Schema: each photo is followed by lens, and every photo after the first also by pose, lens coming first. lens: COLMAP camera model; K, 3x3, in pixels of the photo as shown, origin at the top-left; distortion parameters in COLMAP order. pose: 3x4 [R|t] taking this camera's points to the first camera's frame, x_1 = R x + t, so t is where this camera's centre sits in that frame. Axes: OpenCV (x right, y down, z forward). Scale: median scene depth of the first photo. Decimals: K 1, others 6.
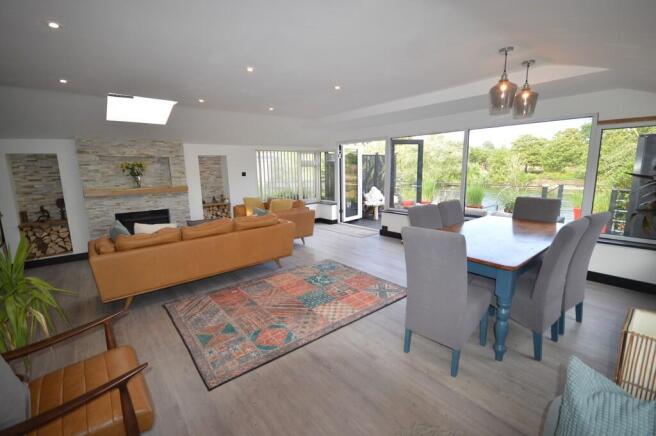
lens RADIAL K [[292.9, 0, 328.0], [0, 292.9, 218.0], [0, 0, 1]] dist [-0.000149, -0.001011]
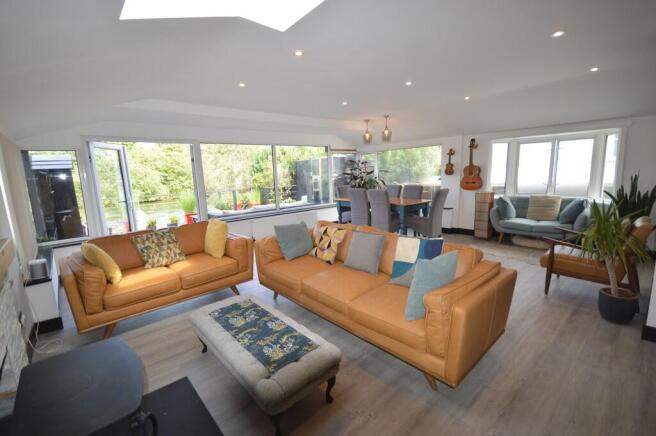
lens RADIAL K [[292.9, 0, 328.0], [0, 292.9, 218.0], [0, 0, 1]] dist [-0.000149, -0.001011]
pose [[-0.045279, -0.140296, 0.989074, -0.878176], [0.214010, 0.965740, 0.146783, -0.120533], [-0.975781, 0.218318, -0.013703, 0.833549]]
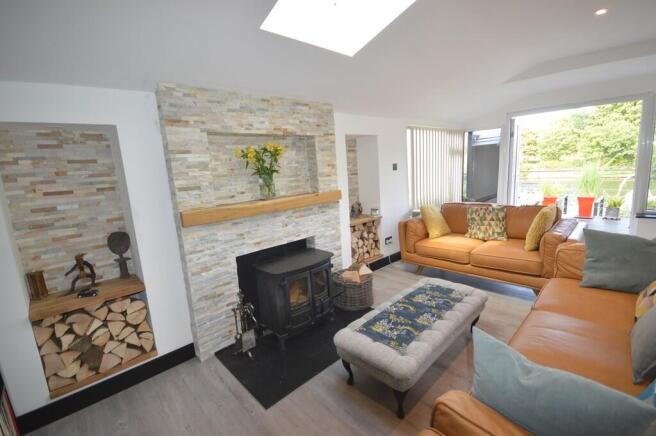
lens RADIAL K [[292.9, 0, 328.0], [0, 292.9, 218.0], [0, 0, 1]] dist [-0.000149, -0.001011]
pose [[0.996033, -0.054861, 0.070062, -0.636479], [0.054753, 0.998494, 0.003450, -0.072919], [-0.070146, 0.000400, 0.997537, 0.546016]]
